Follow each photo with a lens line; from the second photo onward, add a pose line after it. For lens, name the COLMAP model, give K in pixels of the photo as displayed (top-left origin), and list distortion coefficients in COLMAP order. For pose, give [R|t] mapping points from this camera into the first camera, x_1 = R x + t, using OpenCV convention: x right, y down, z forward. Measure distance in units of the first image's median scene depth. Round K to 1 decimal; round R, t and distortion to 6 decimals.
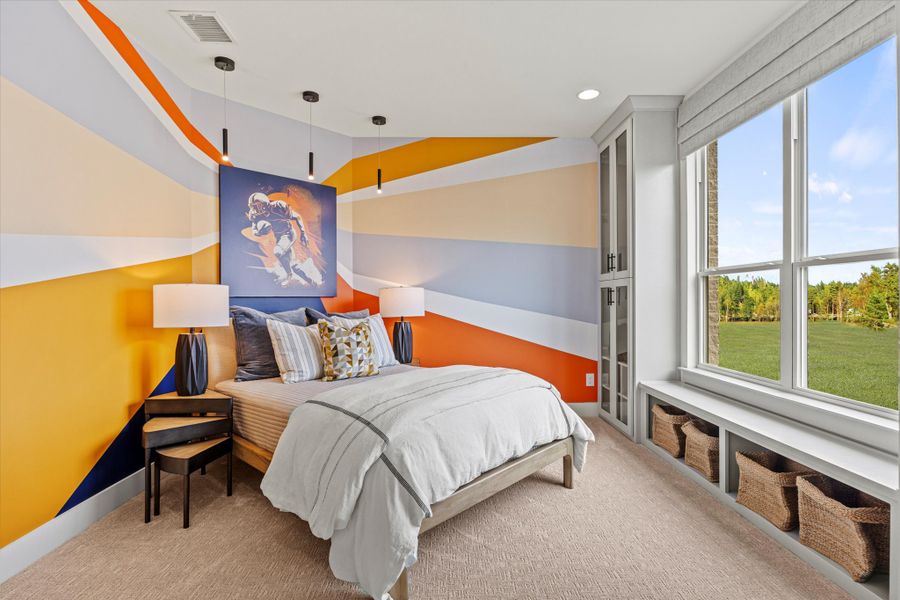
lens RADIAL K [[436.6, 0, 452.9], [0, 436.6, 297.6], [0, 0, 1]] dist [-0.003015, -0.000445]
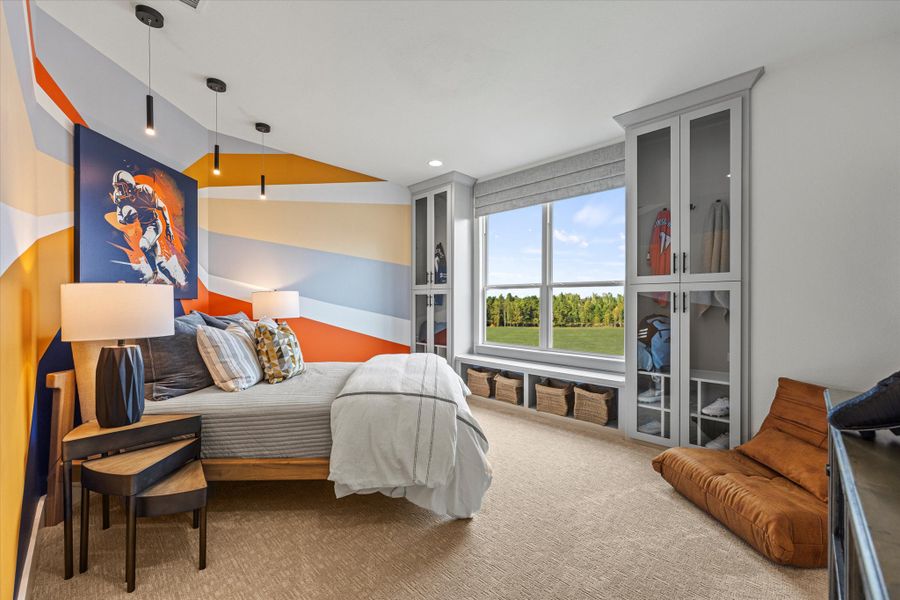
lens RADIAL K [[363.0, 0, 449.8], [0, 363.0, 298.7], [0, 0, 1]] dist [-0.001355, -0.000380]
pose [[0.714543, 0.010773, 0.699509, -0.481768], [-0.009622, 0.999938, -0.005572, -0.003747], [-0.699526, -0.002749, 0.714602, 0.089765]]
